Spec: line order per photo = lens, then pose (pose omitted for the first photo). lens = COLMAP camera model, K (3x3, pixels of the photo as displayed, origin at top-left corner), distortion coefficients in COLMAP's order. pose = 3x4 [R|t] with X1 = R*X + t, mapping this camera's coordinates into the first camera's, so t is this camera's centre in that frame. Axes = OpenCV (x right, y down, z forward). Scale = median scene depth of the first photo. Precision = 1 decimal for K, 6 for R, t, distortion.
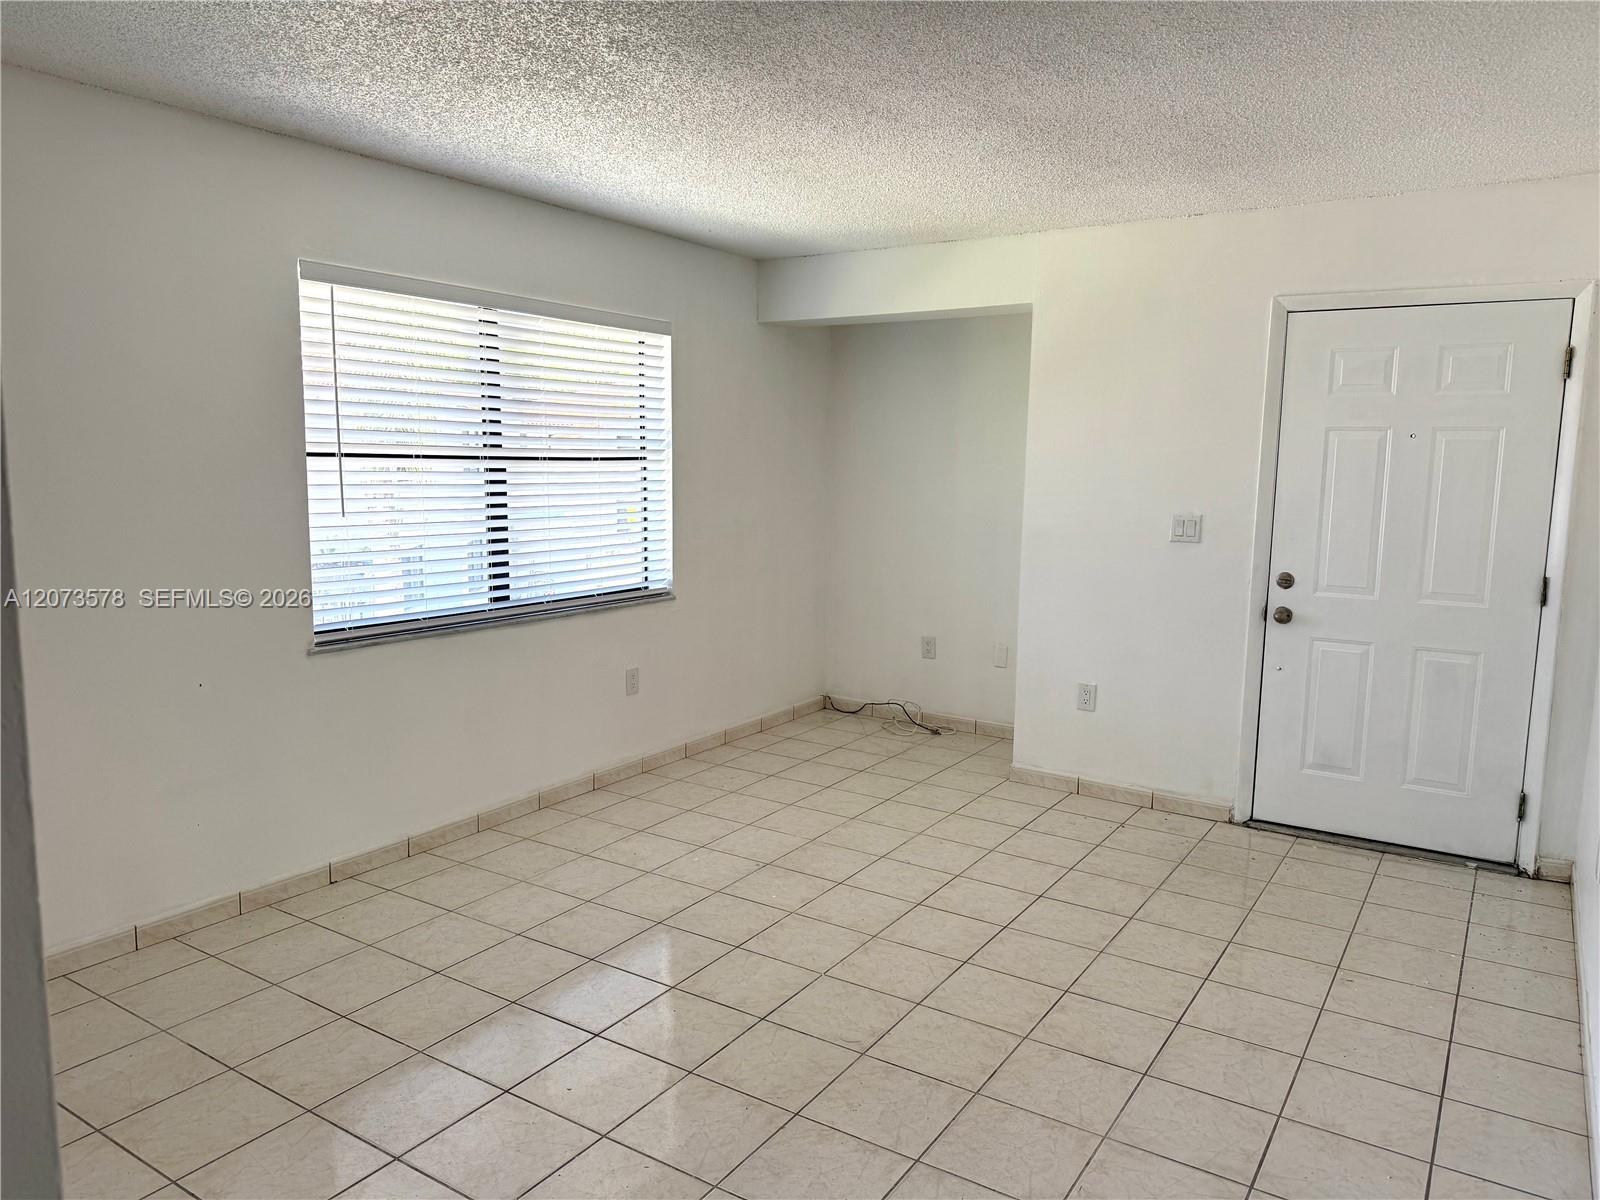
lens RADIAL K [[1123.8, 0, 800.0], [0, 1123.8, 600.0], [0, 0, 1]] dist [0.002462, 0.000594]
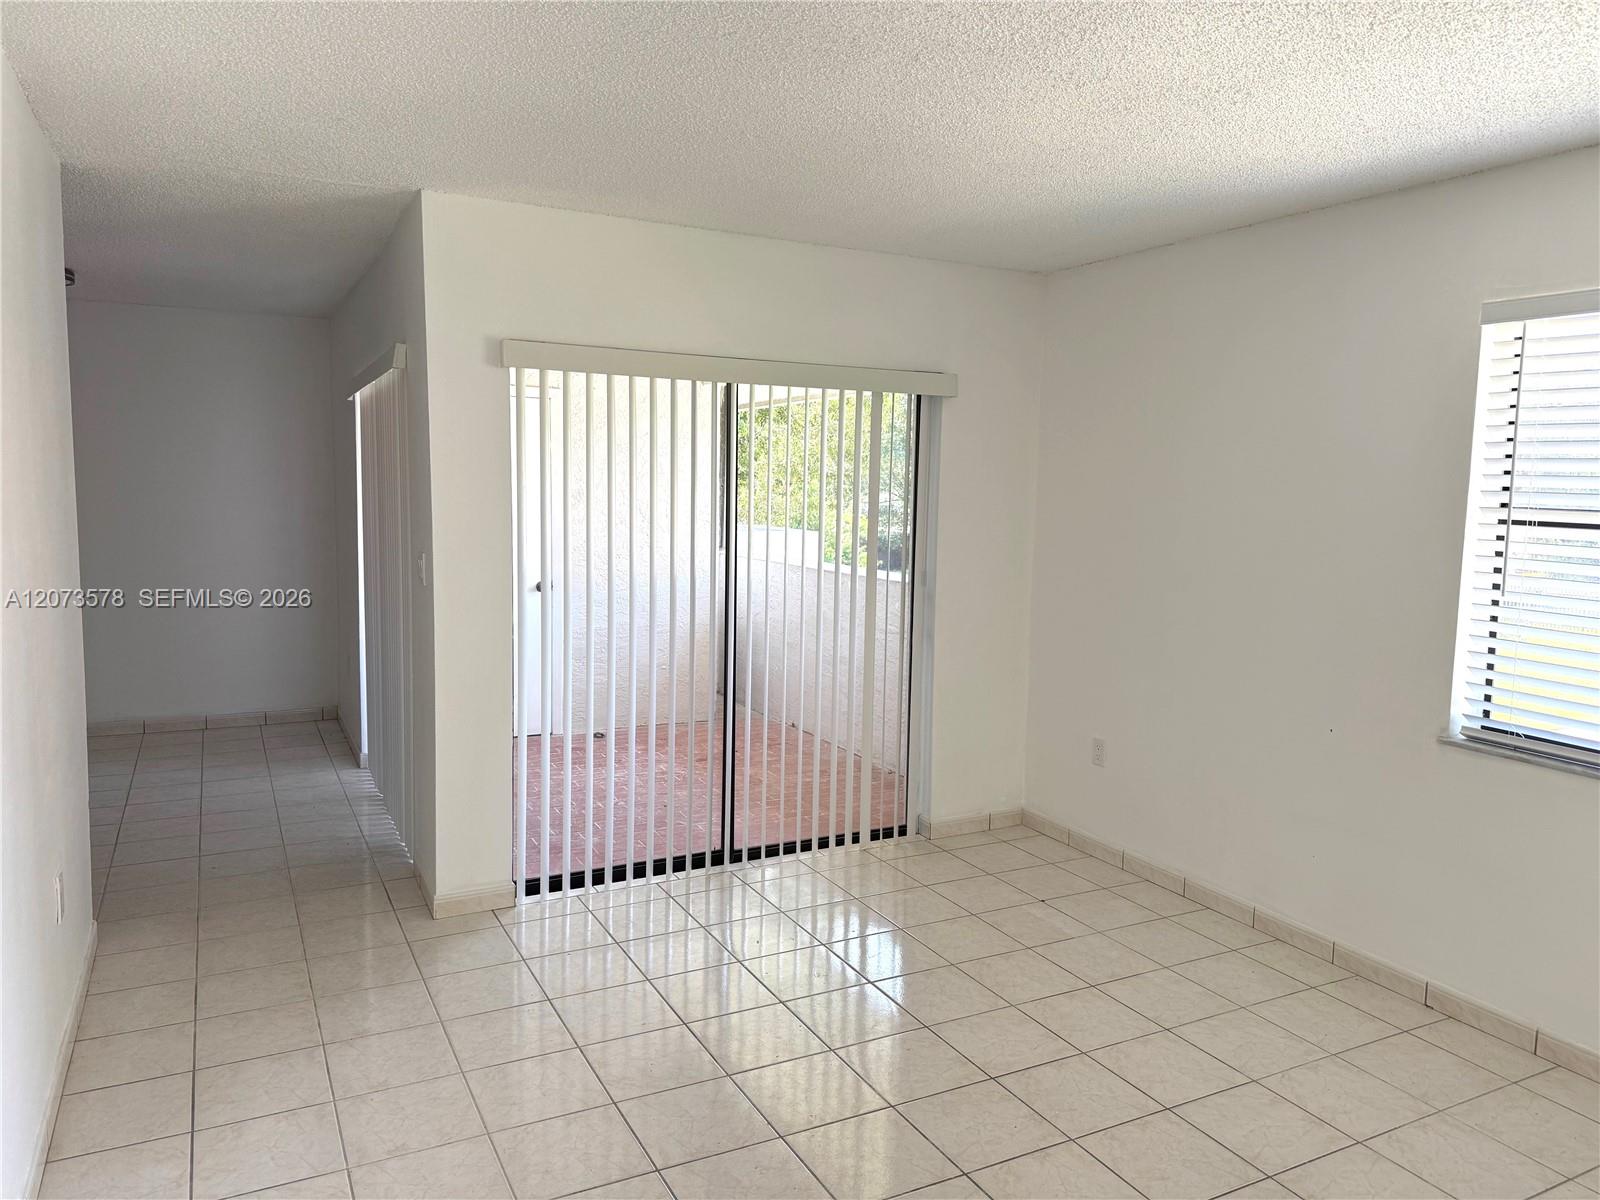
lens RADIAL K [[1064.0, 0, 800.0], [0, 1064.0, 600.0], [0, 0, 1]] dist [-0.000138, -0.000189]
pose [[-0.510107, 0.051073, -0.858593, 0.541638], [-0.146960, 0.978381, 0.145511, -0.109746], [0.847463, 0.200405, -0.491573, 0.952495]]
